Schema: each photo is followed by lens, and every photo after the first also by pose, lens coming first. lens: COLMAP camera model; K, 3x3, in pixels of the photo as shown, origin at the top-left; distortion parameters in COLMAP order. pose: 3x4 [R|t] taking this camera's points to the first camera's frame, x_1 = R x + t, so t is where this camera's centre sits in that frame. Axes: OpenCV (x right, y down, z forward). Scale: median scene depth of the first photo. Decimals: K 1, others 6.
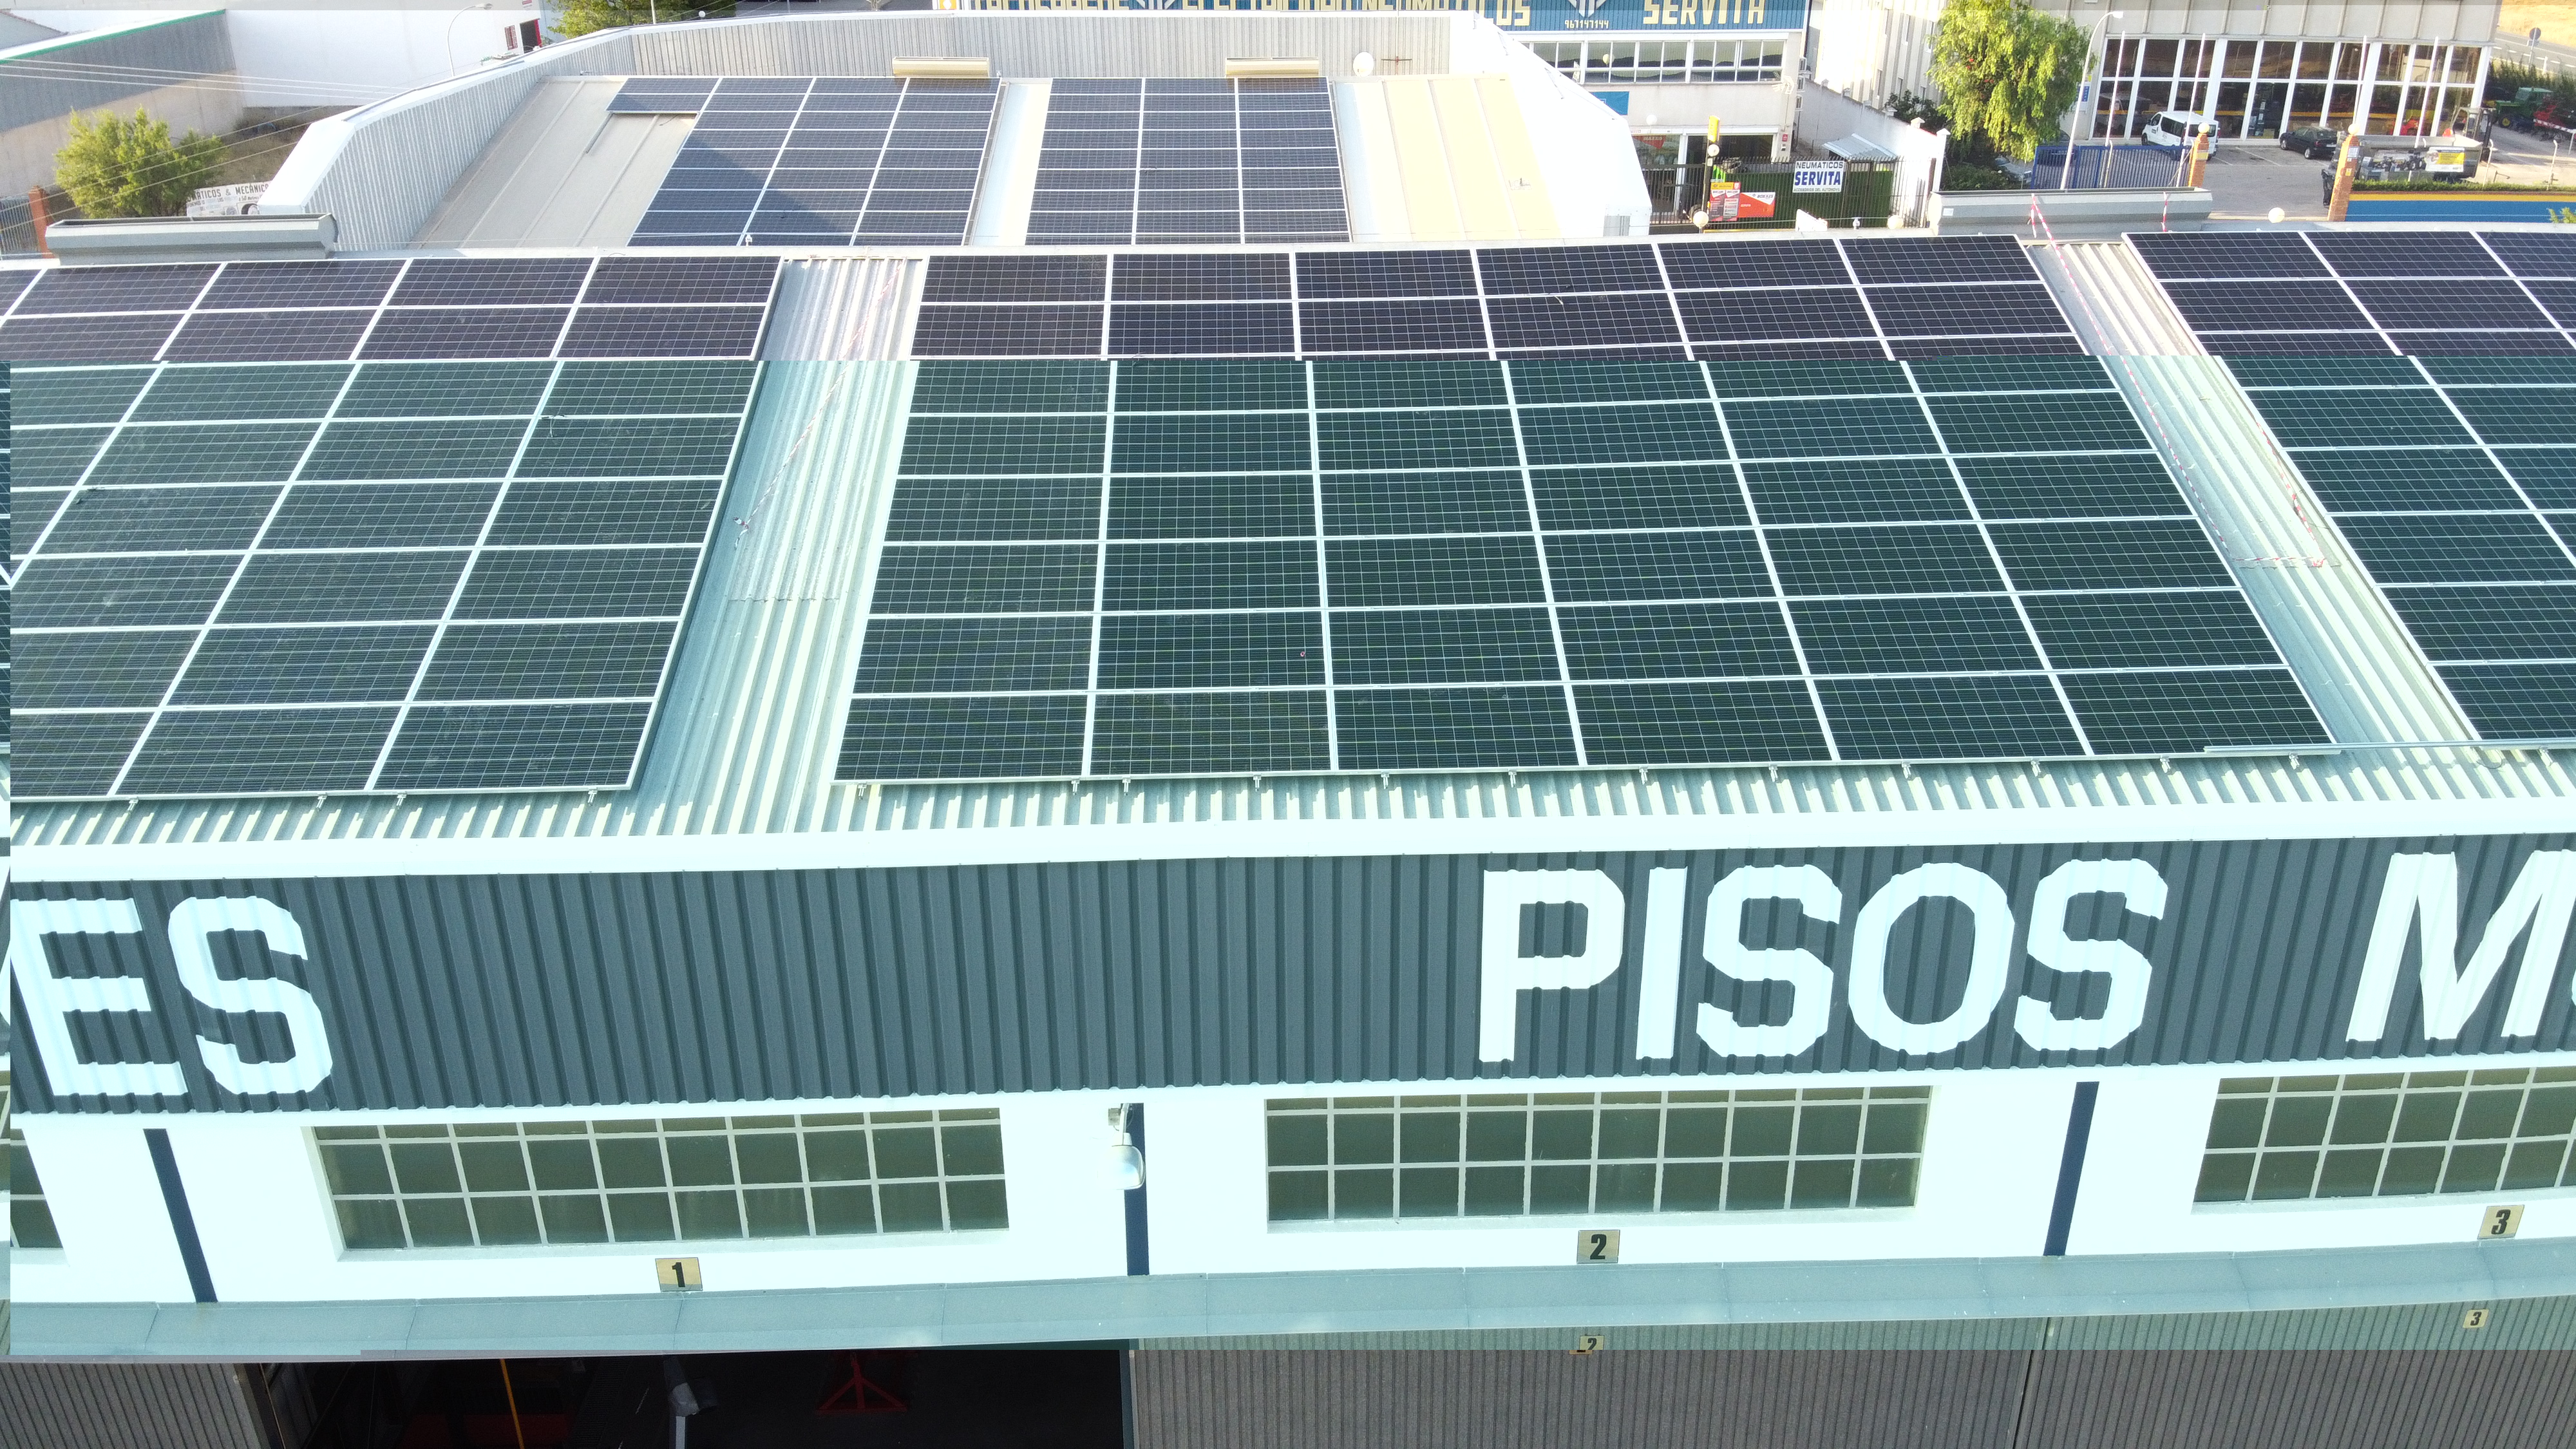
lens RADIAL K [[1964.1, 0, 1288.0], [0, 1964.1, 724.5], [0, 0, 1]] dist [0.116102, -0.229944]
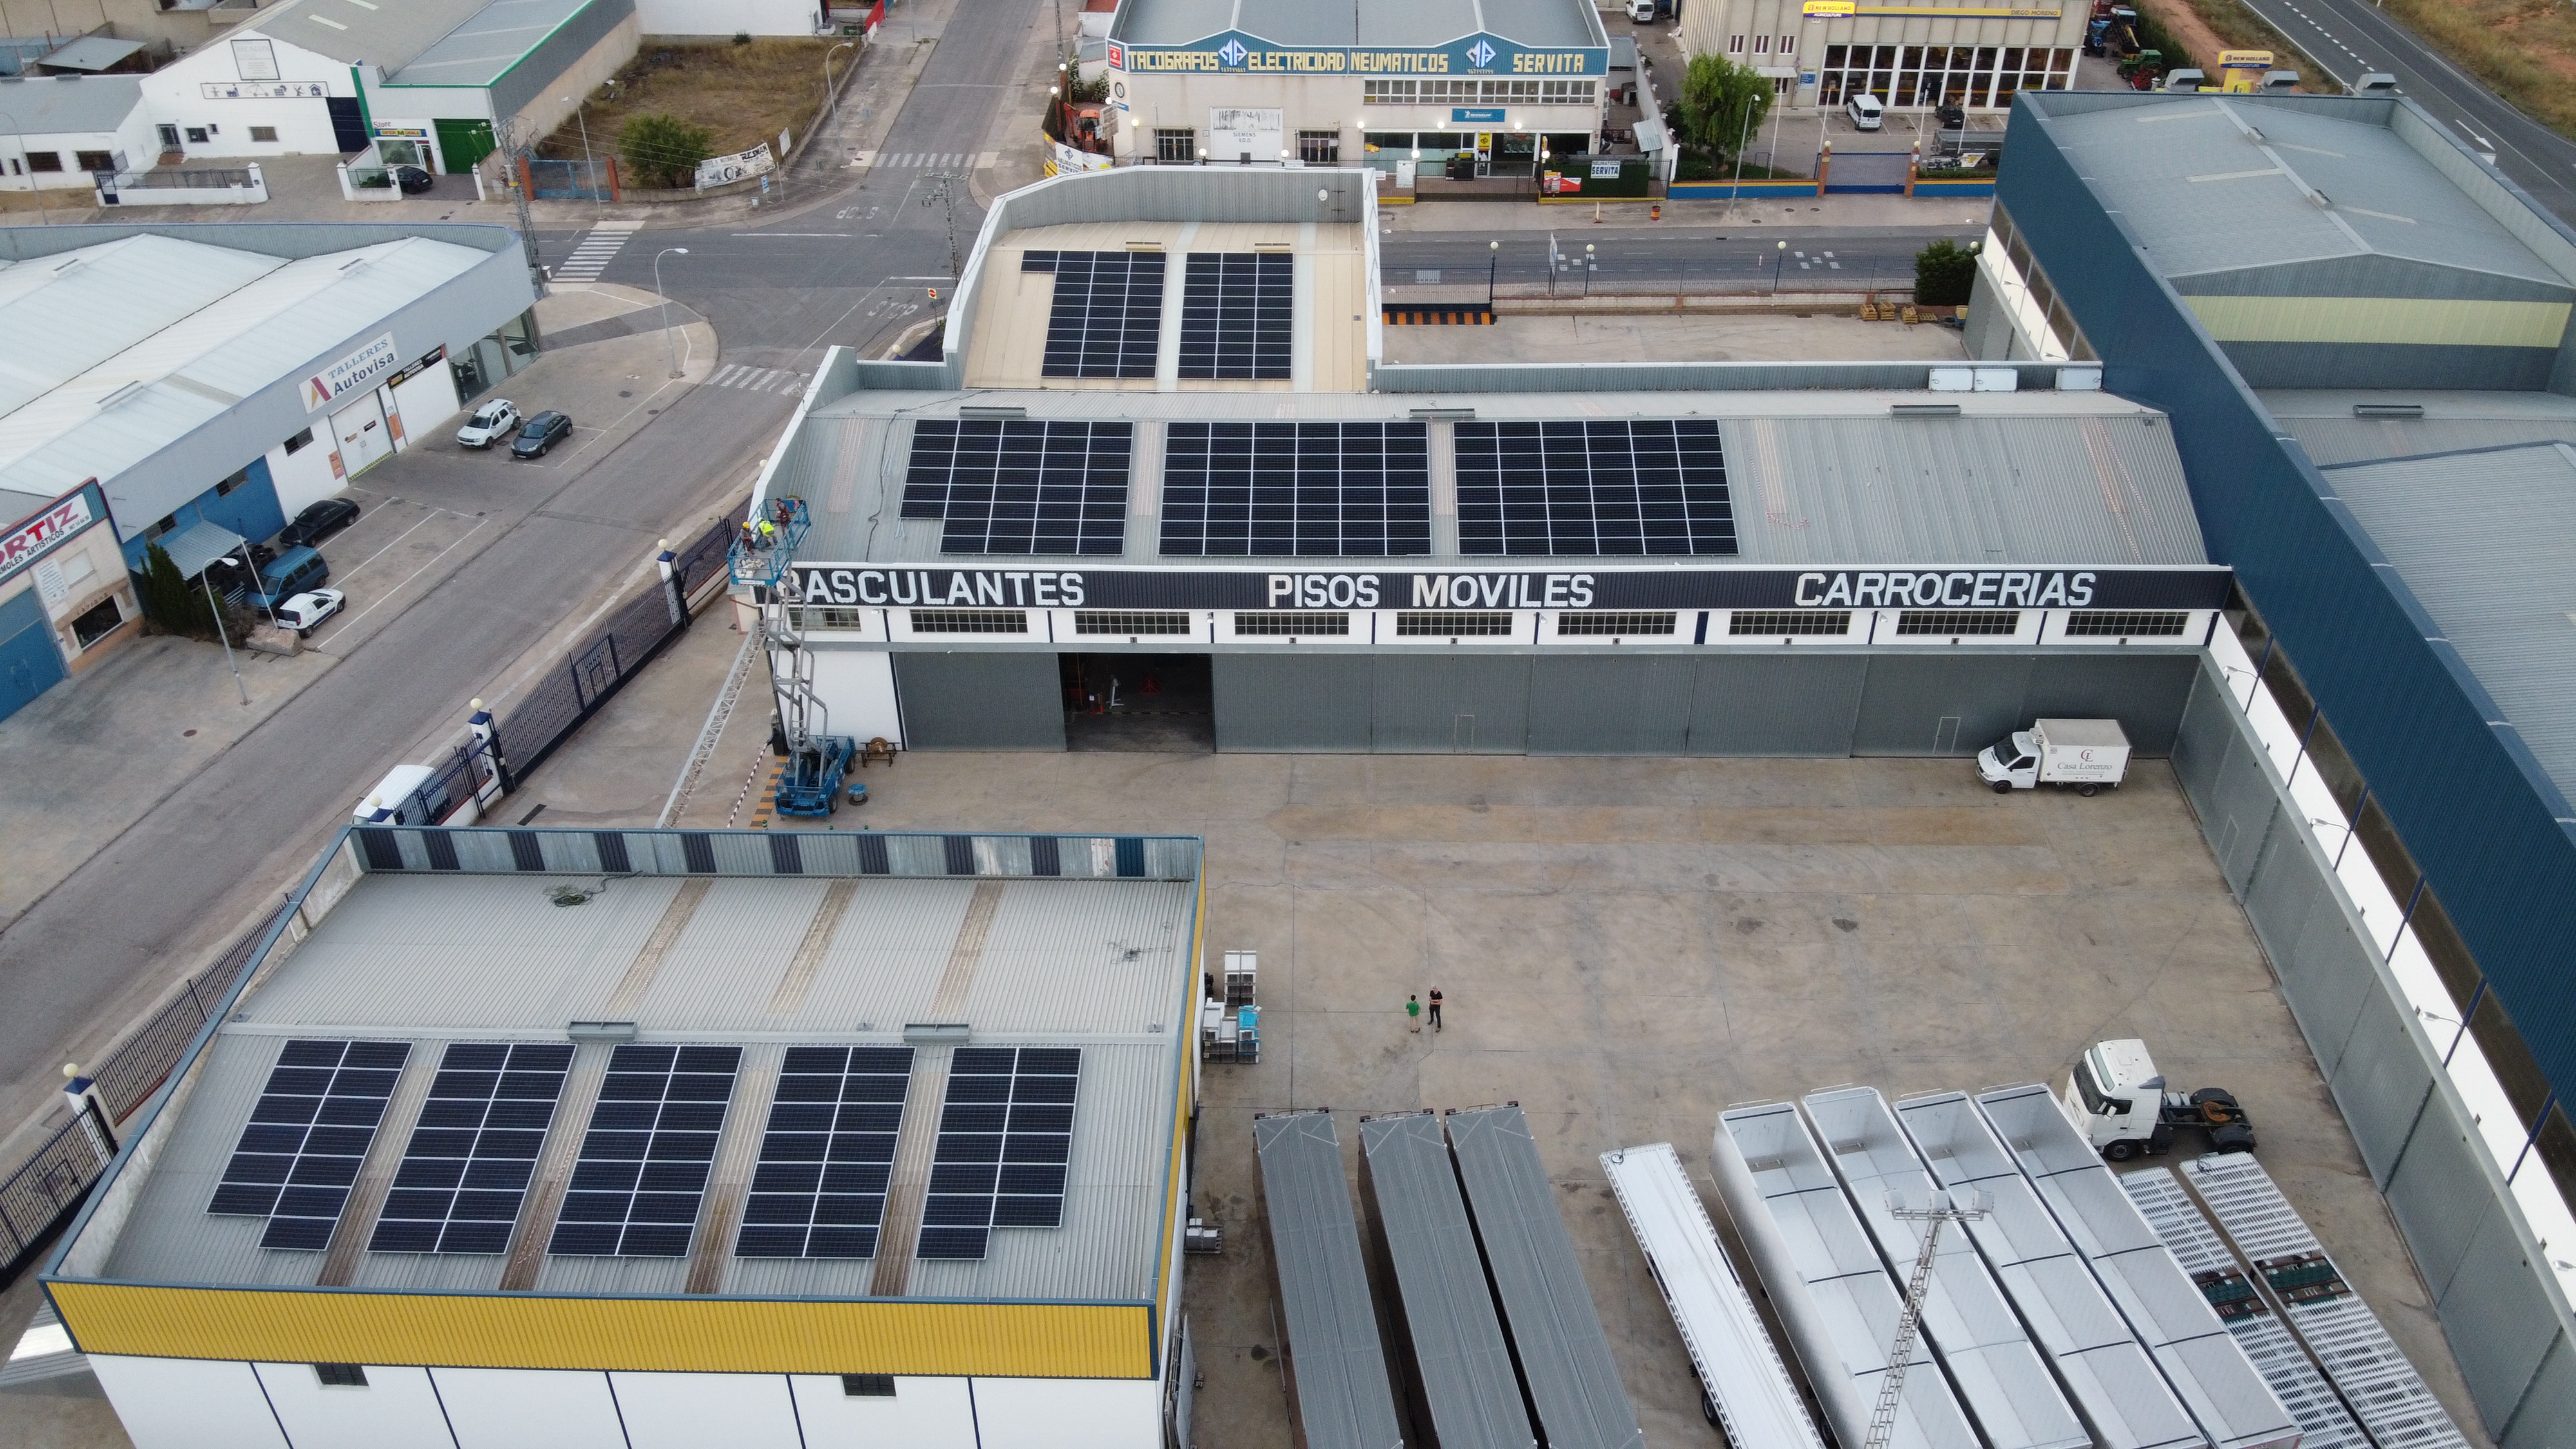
lens RADIAL K [[1950.1, 0, 1281.5], [0, 1950.1, 701.8], [0, 0, 1]] dist [0.211457, -0.475023]
pose [[0.998767, 0.028449, -0.040689, 0.369647], [-0.021679, 0.987189, 0.158074, -0.464689], [0.044665, -0.156997, 0.986589, -4.727862]]
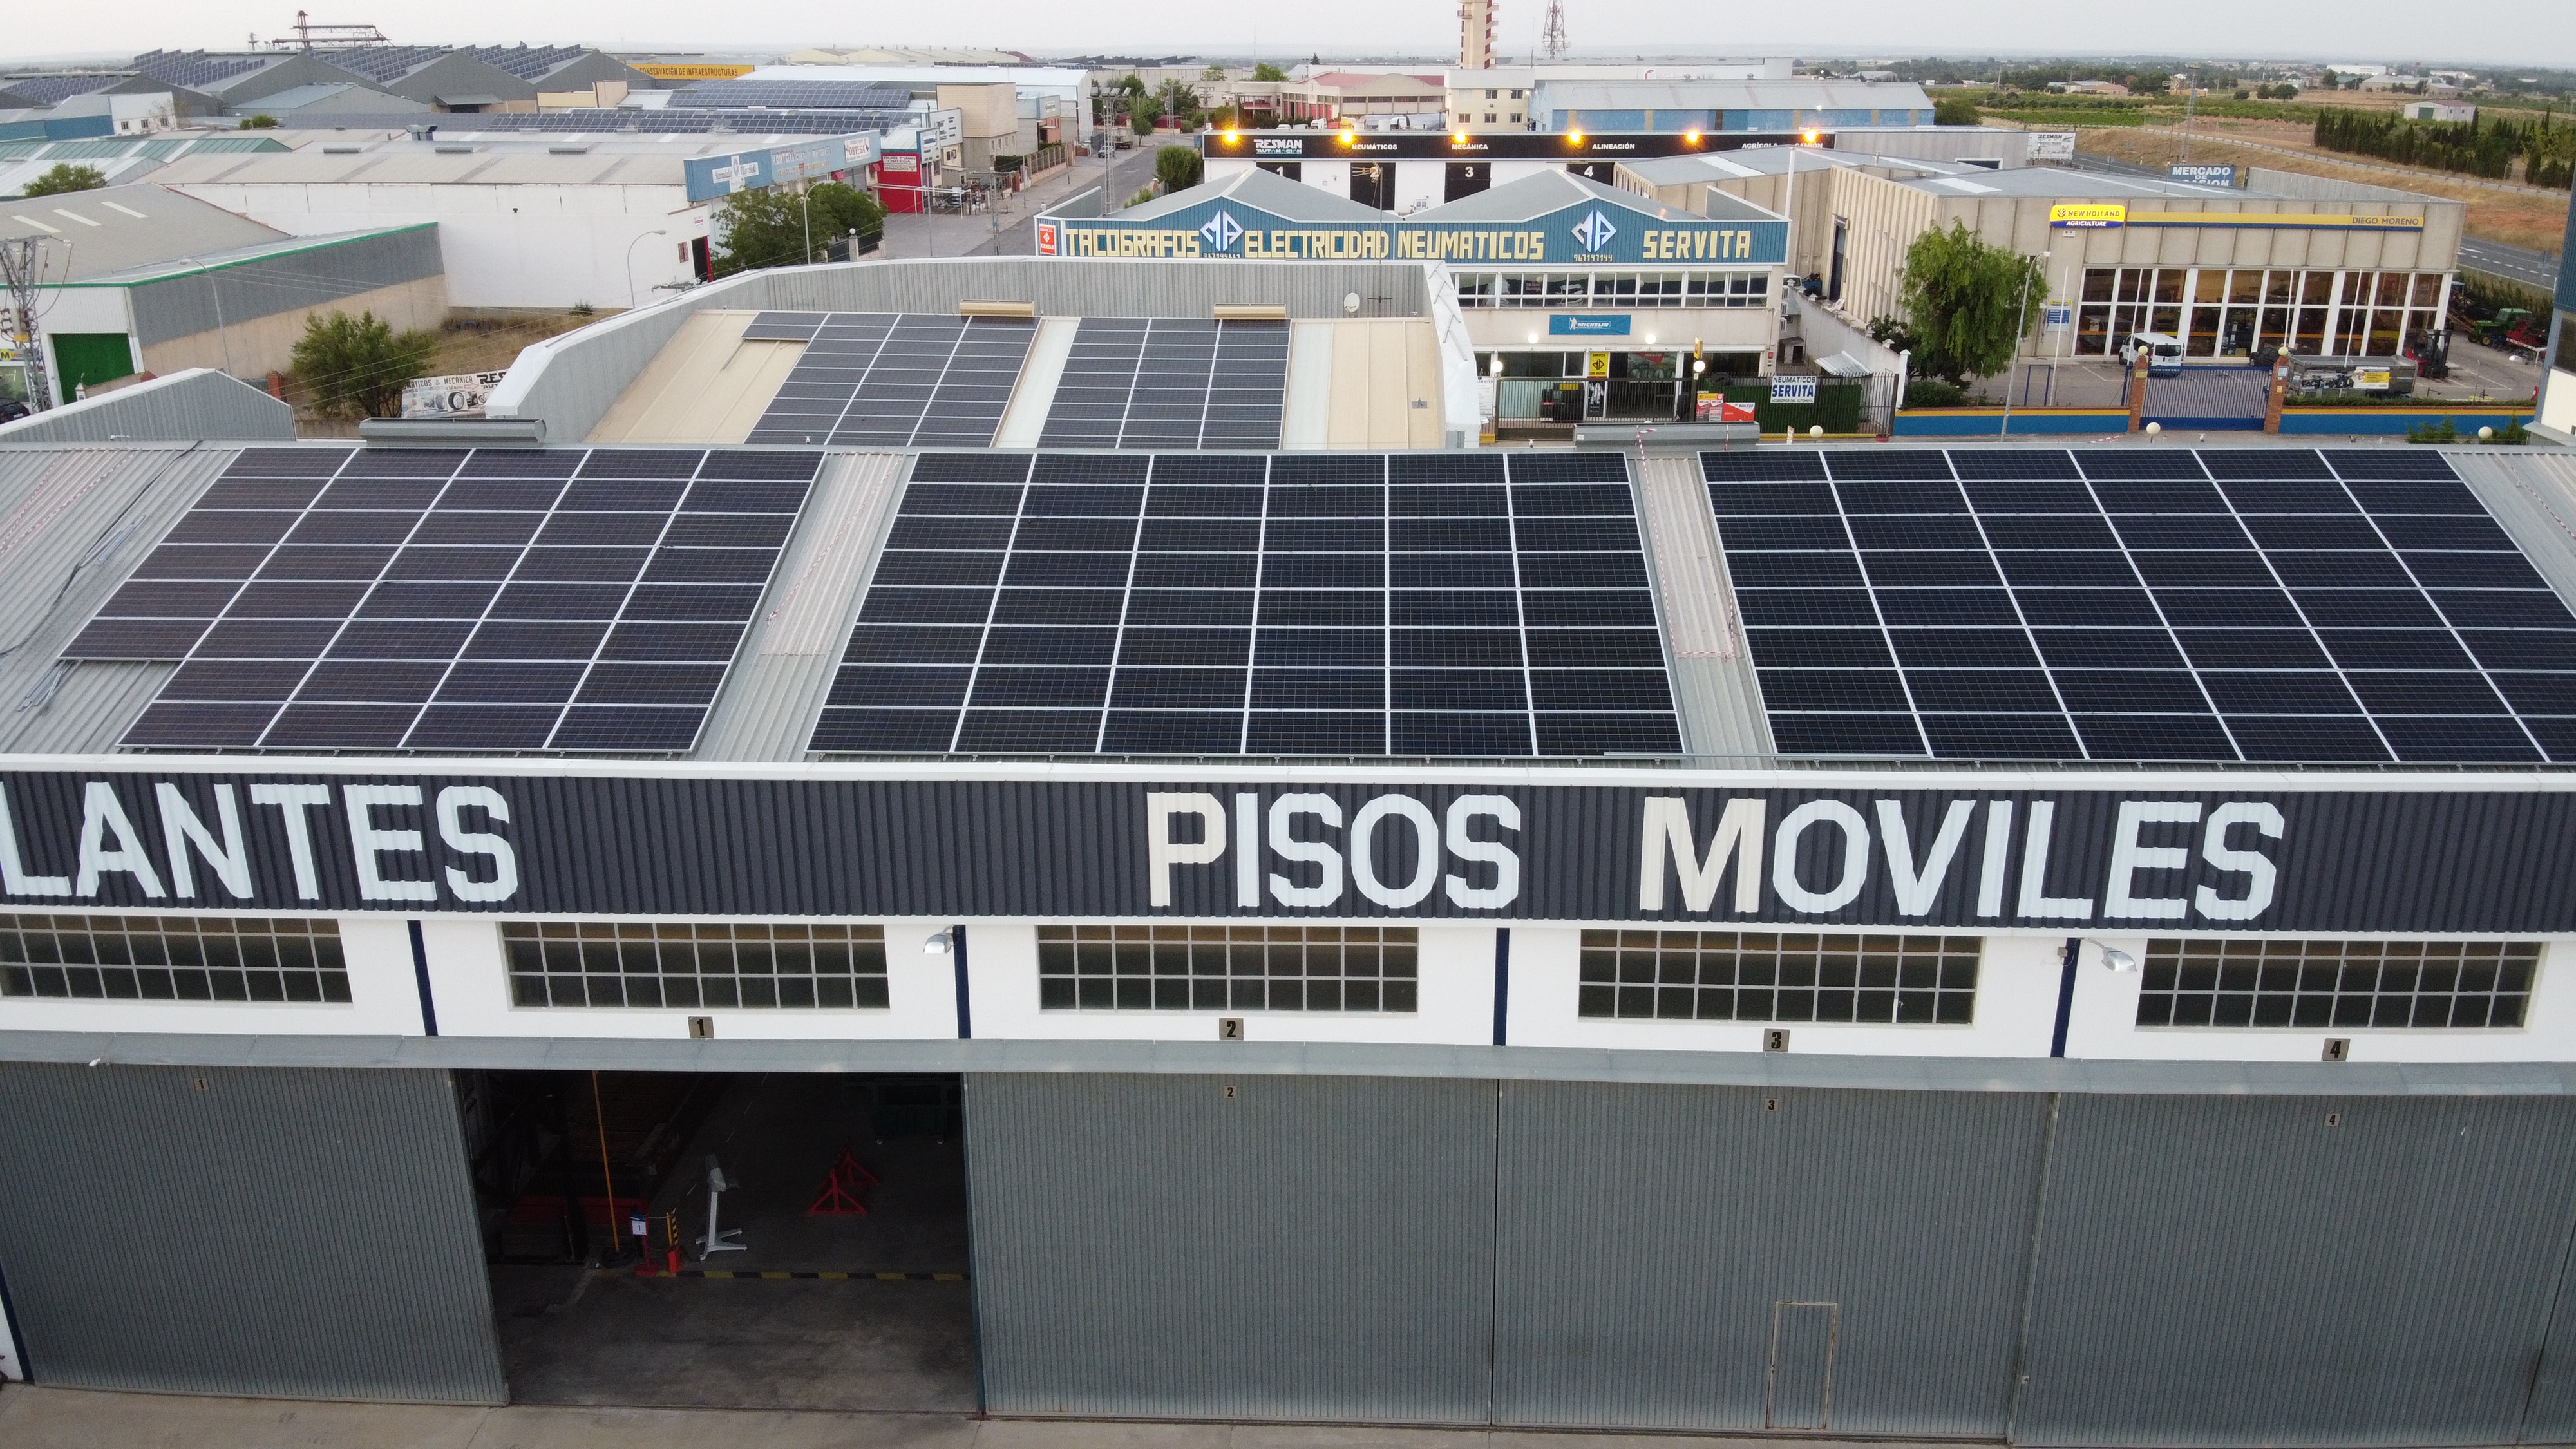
lens RADIAL K [[1950.1, 0, 1281.5], [0, 1950.1, 701.8], [0, 0, 1]] dist [0.211457, -0.475023]
pose [[0.997377, 0.024017, -0.068287, 0.319189], [-0.030916, 0.994319, -0.101848, 0.158016], [0.065453, 0.103692, 0.992454, -0.736698]]
